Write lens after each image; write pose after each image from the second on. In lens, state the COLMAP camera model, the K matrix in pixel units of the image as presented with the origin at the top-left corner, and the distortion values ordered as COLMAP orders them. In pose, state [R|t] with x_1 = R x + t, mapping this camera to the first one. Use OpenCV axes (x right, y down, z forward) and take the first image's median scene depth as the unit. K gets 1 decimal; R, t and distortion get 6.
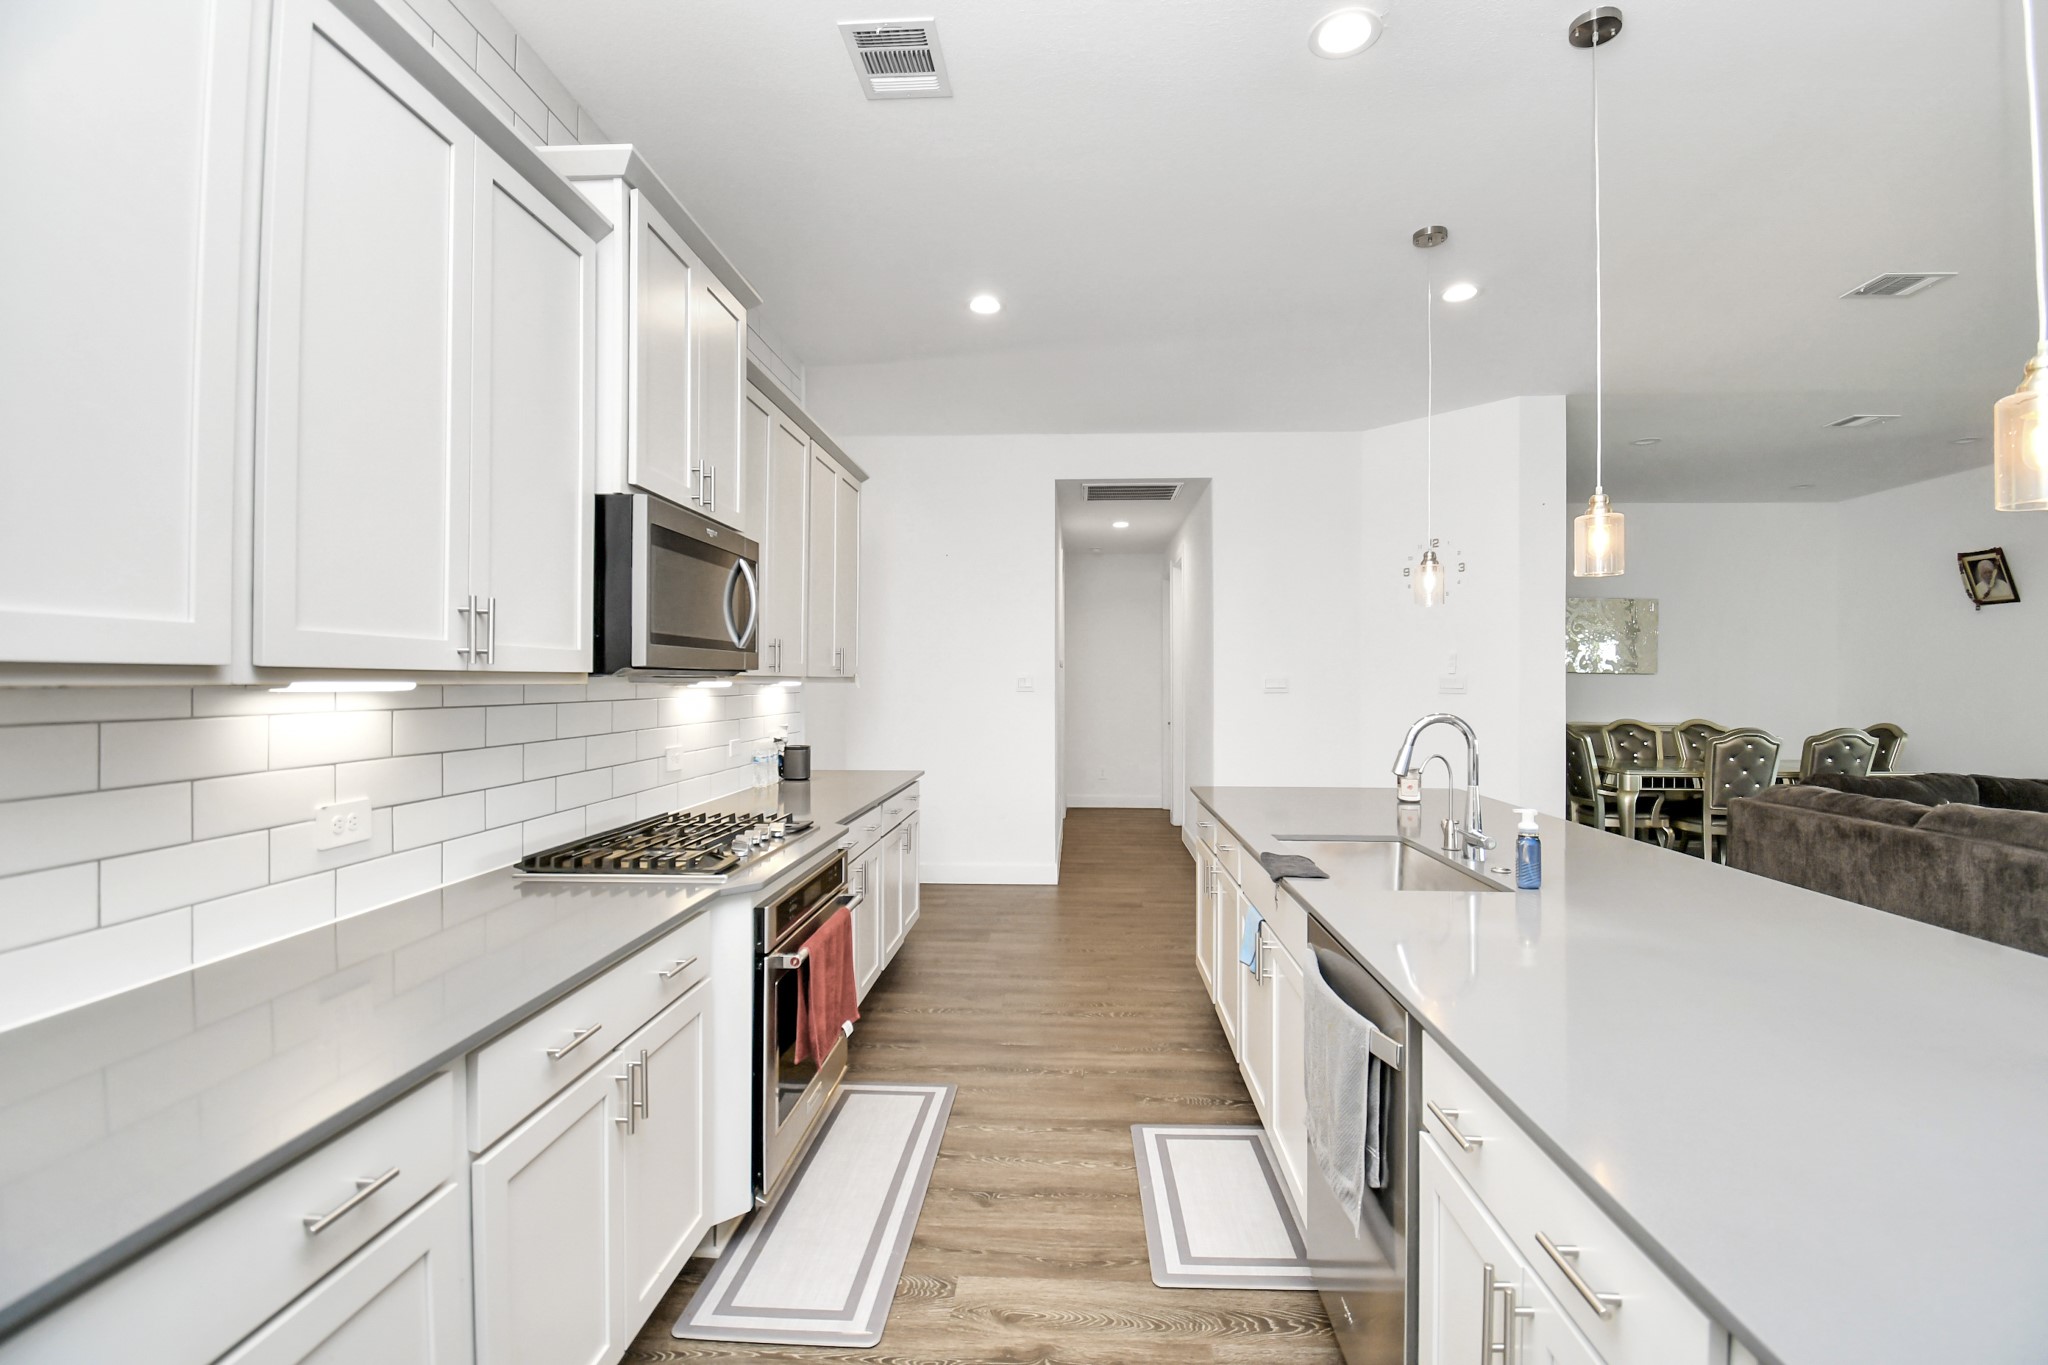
lens RADIAL K [[900.2, 0, 1038.7], [0, 900.2, 681.8], [0, 0, 1]] dist [0.019089, -0.024898]
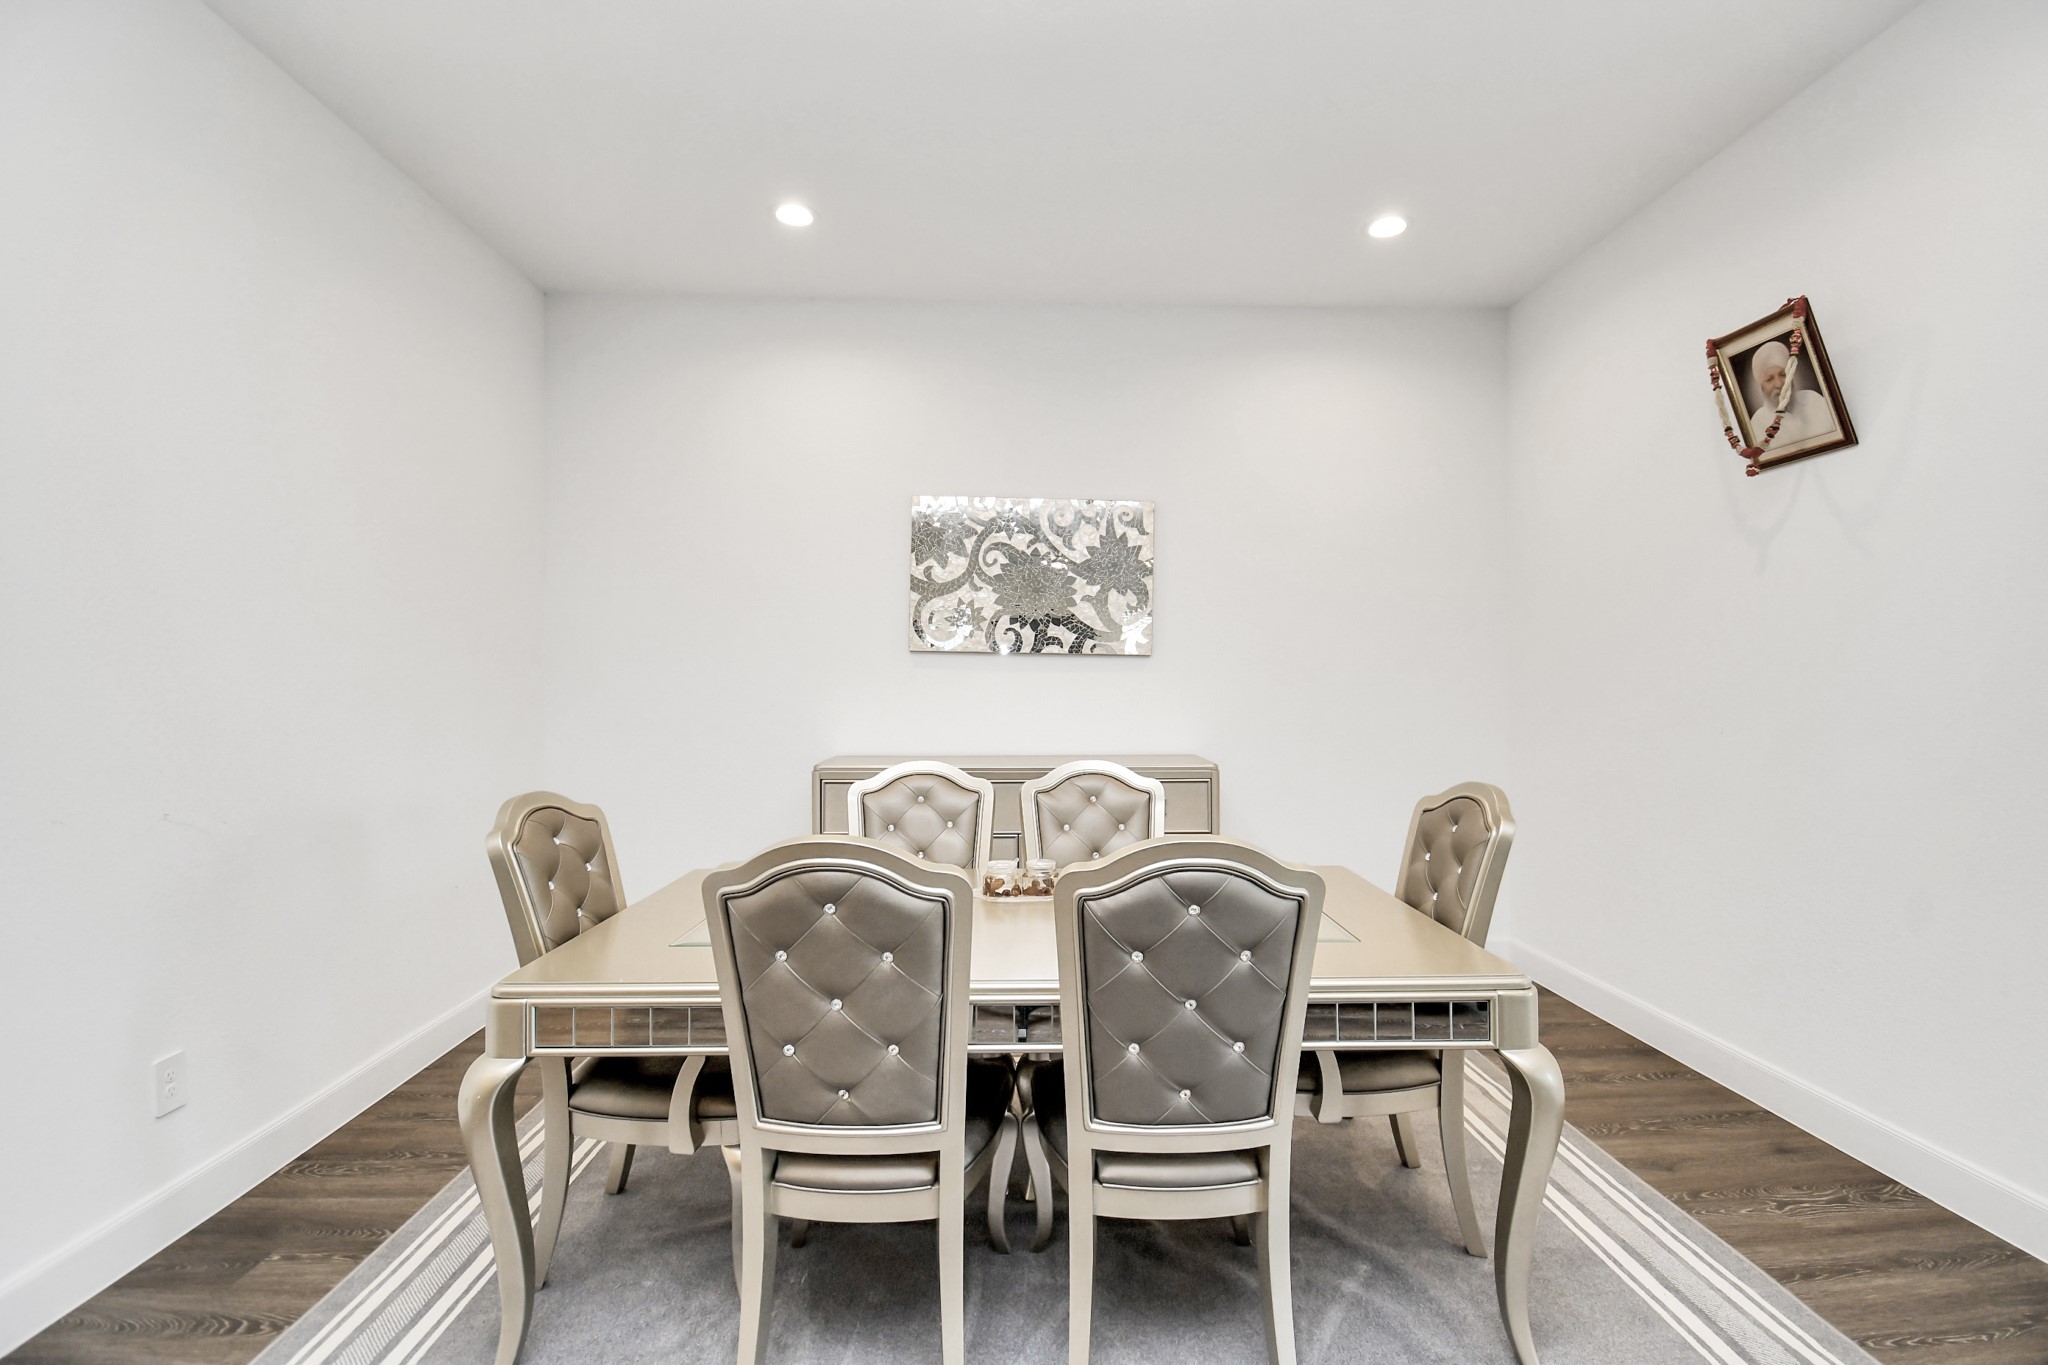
lens RADIAL K [[900.2, 0, 1038.7], [0, 900.2, 681.8], [0, 0, 1]] dist [0.019089, -0.024898]
pose [[0.996143, -0.007141, 0.087459, 1.636850], [0.006901, 0.999972, 0.003049, 0.013782], [-0.087478, -0.002433, 0.996163, 1.467772]]
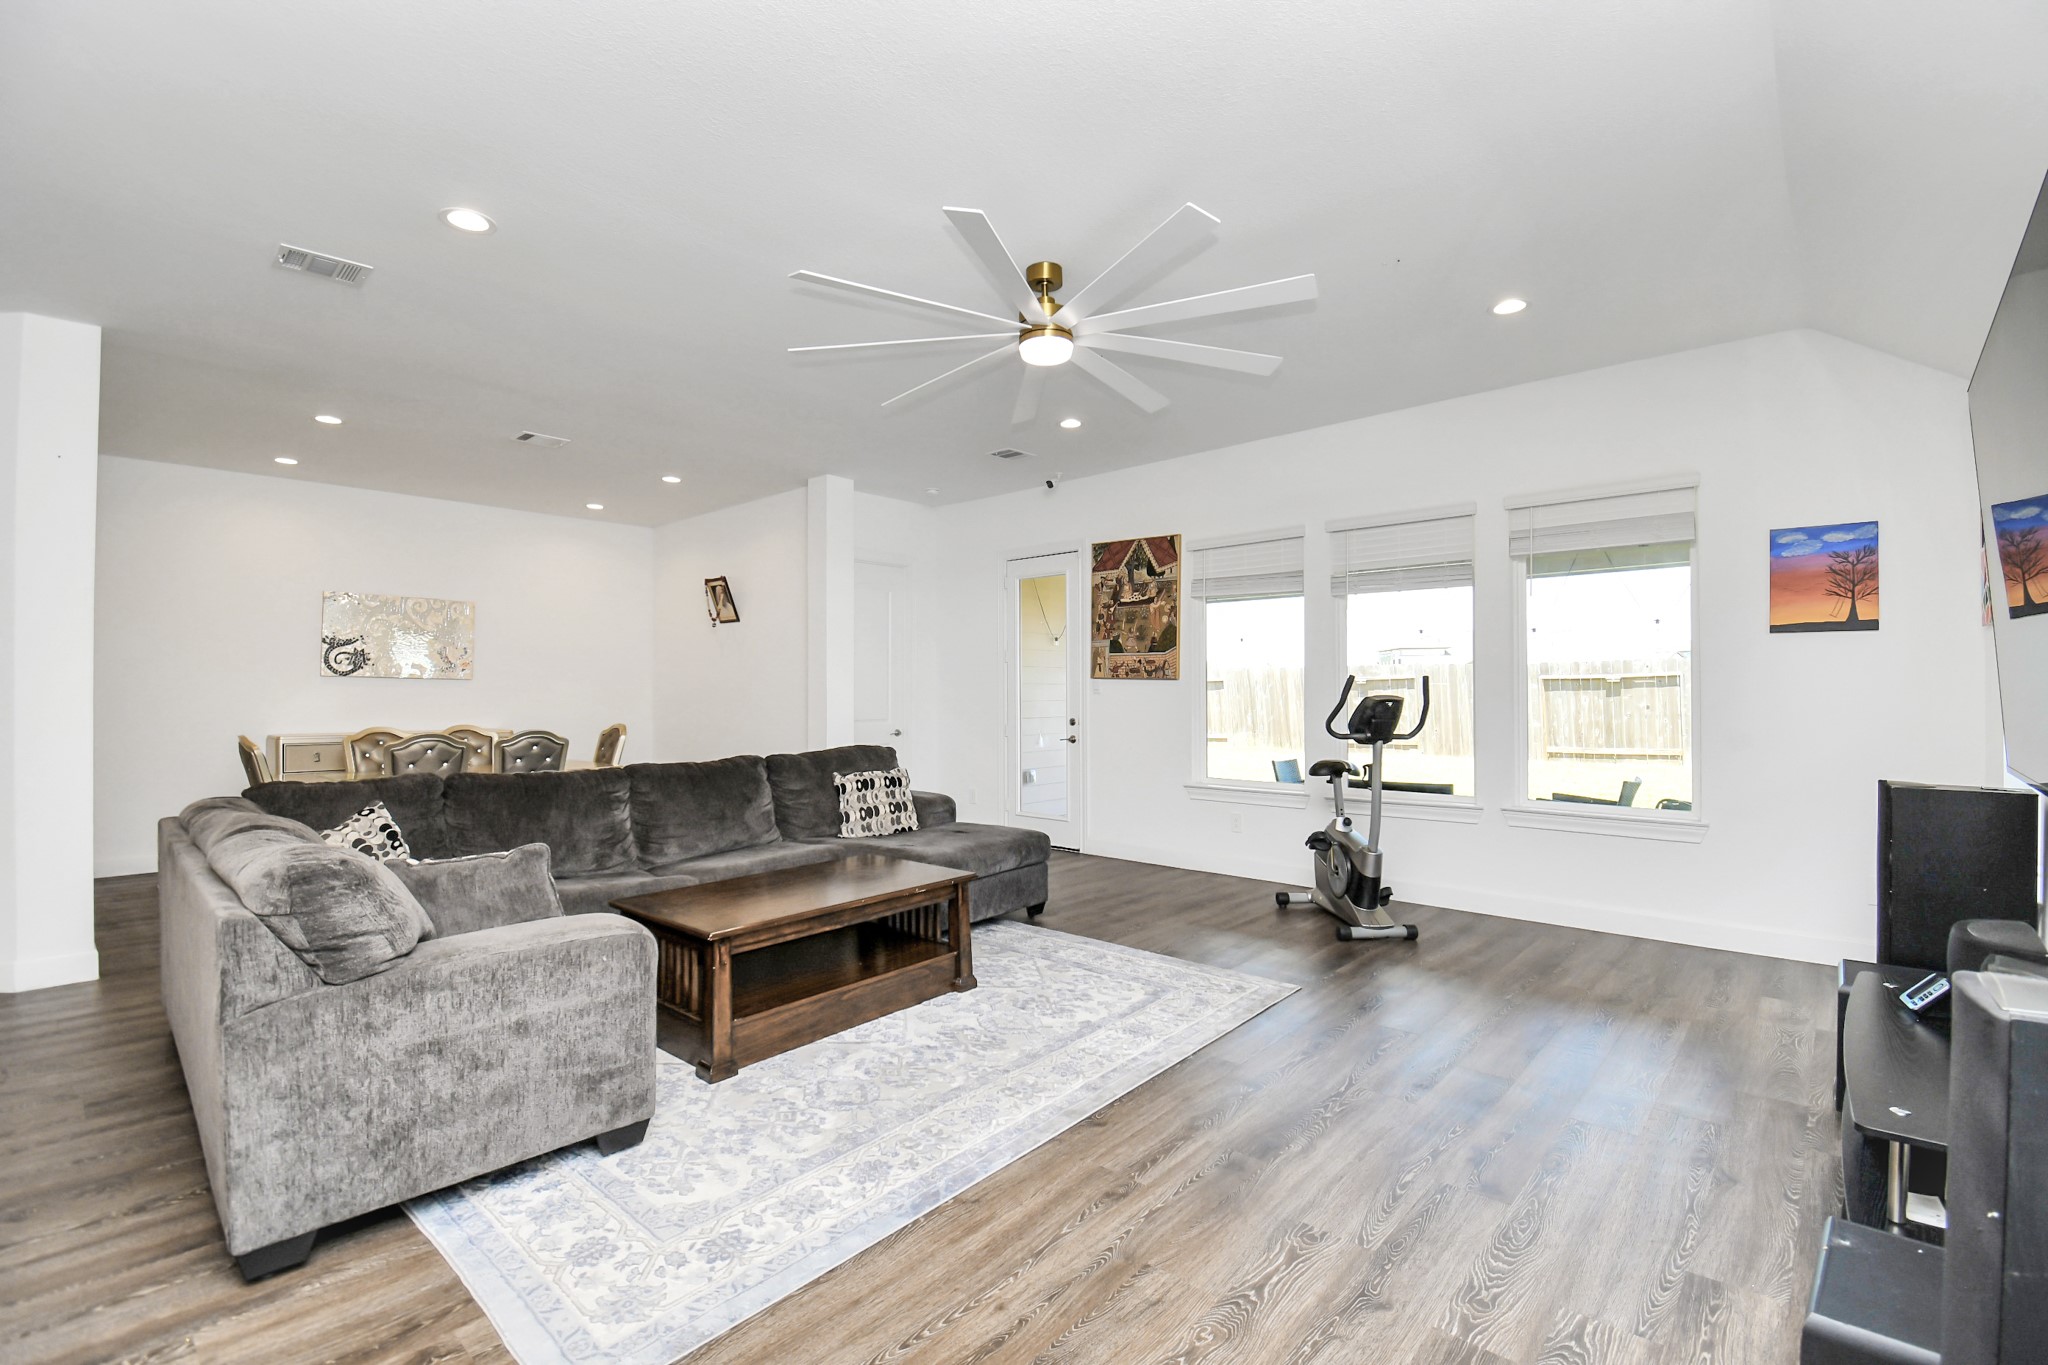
lens RADIAL K [[897.2, 0, 1031.4], [0, 897.2, 678.1], [0, 0, 1]] dist [0.017297, -0.023608]
pose [[0.636359, 0.004855, 0.771377, 0.885513], [0.007962, 0.999886, -0.012861, 0.021385], [-0.771352, 0.014326, 0.636248, -0.257163]]
